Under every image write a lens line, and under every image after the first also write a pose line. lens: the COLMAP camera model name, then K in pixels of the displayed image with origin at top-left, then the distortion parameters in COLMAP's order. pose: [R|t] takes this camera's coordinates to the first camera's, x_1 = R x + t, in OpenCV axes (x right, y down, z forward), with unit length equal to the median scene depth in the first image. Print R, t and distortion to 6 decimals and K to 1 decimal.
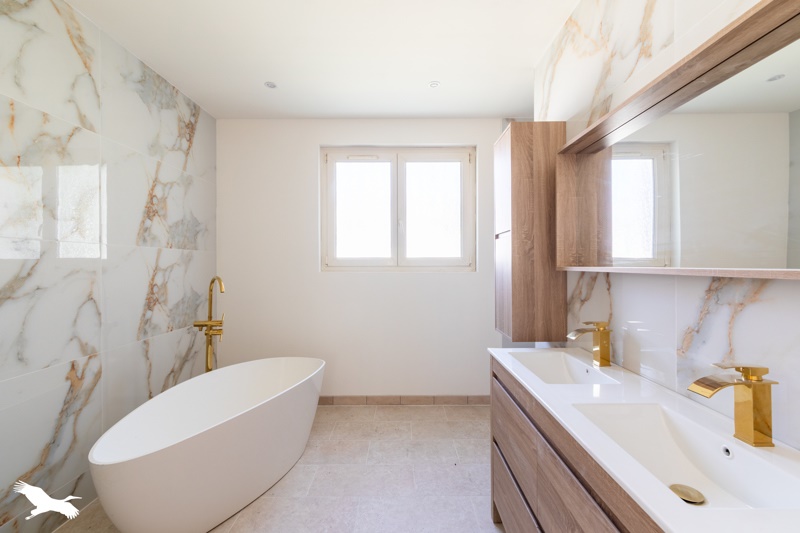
lens RADIAL K [[347.3, 0, 400.1], [0, 347.3, 266.0], [0, 0, 1]] dist [0.000035, -0.000027]
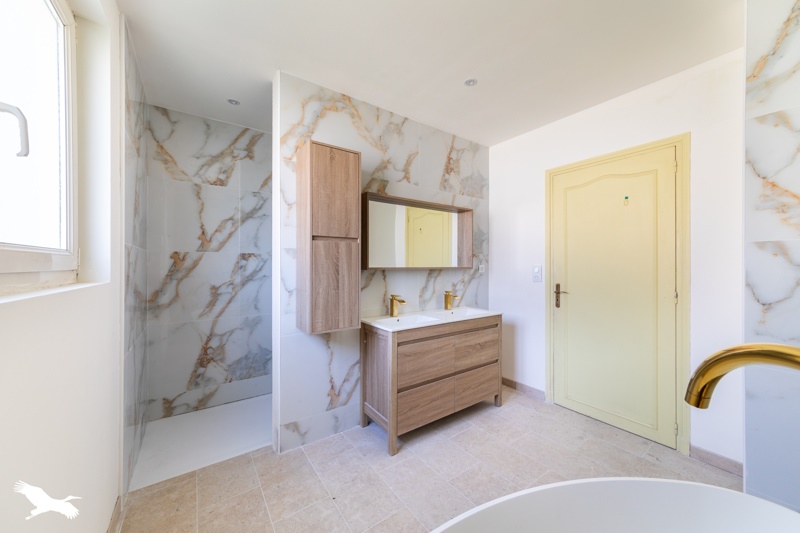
lens RADIAL K [[290.9, 0, 400.0], [0, 290.9, 265.0], [0, 0, 1]] dist [0.000385, 0.000026]
pose [[-0.583632, 0.007975, 0.811979, -0.784177], [0.008674, 0.999956, -0.003587, -0.003305], [-0.811972, 0.004950, -0.583676, 1.916986]]
